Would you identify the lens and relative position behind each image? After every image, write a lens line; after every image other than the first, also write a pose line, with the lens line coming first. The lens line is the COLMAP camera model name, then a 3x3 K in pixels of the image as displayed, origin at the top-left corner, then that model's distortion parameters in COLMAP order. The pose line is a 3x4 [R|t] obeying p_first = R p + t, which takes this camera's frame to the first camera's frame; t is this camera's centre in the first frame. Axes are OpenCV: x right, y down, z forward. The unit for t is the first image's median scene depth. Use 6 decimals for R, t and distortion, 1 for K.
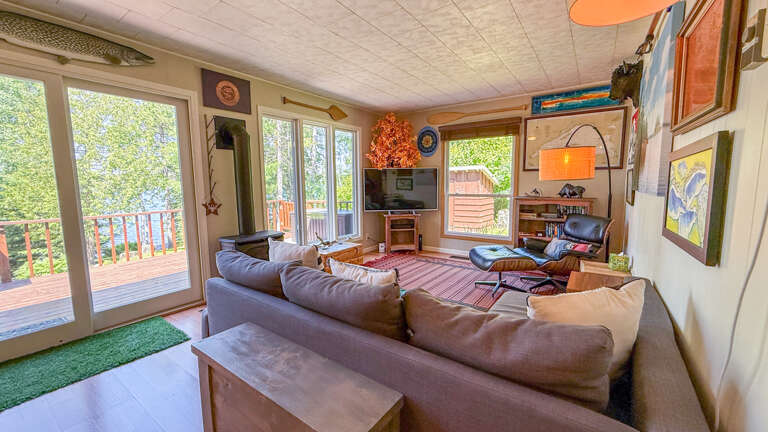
lens RADIAL K [[306.7, 0, 381.7], [0, 306.7, 217.4], [0, 0, 1]] dist [0.002761, 0.000112]
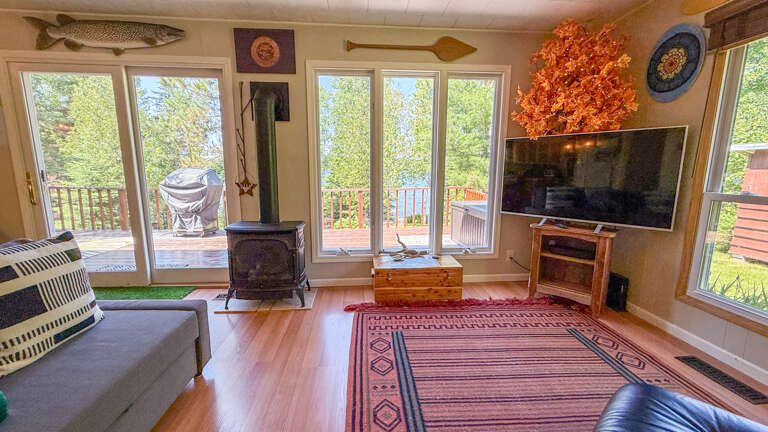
lens RADIAL K [[306.7, 0, 381.7], [0, 306.7, 217.4], [0, 0, 1]] dist [0.002761, 0.000112]
pose [[0.634023, 0.135601, -0.761332, 0.314970], [-0.100461, 0.990606, 0.092774, -0.053378], [0.766761, 0.017663, 0.641690, 0.566224]]
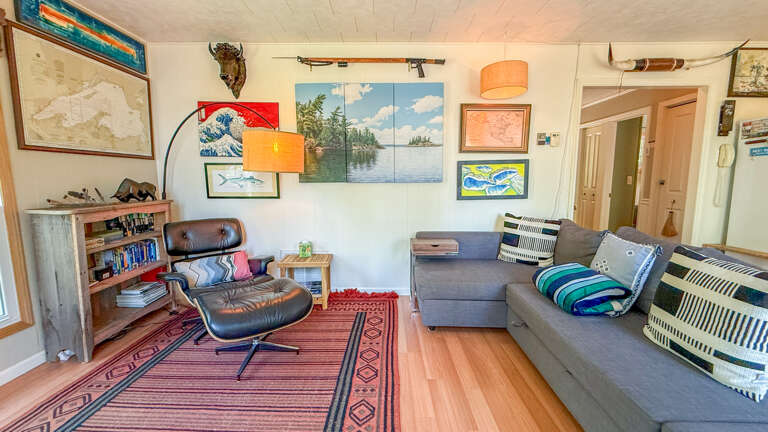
lens RADIAL K [[317.2, 0, 384.0], [0, 317.2, 216.0], [0, 0, 1]] dist [0.002761, 0.000336]
pose [[-0.560383, -0.086052, 0.823751, -0.201935], [0.096975, 0.980930, 0.168443, -0.093318], [-0.822537, 0.174276, -0.541352, 0.927155]]
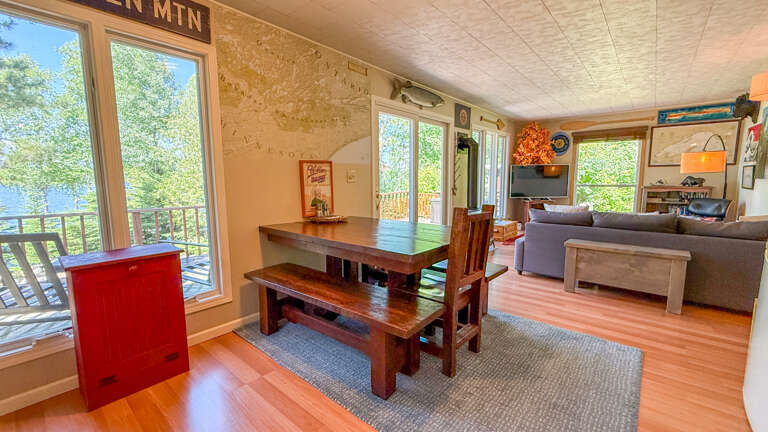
lens RADIAL K [[317.2, 0, 384.0], [0, 317.2, 216.0], [0, 0, 1]] dist [0.002761, 0.000336]
pose [[0.996119, 0.011142, -0.087304, -0.599215], [-0.010704, 0.999928, 0.005481, 0.072021], [0.087359, -0.004526, 0.996167, -0.503568]]
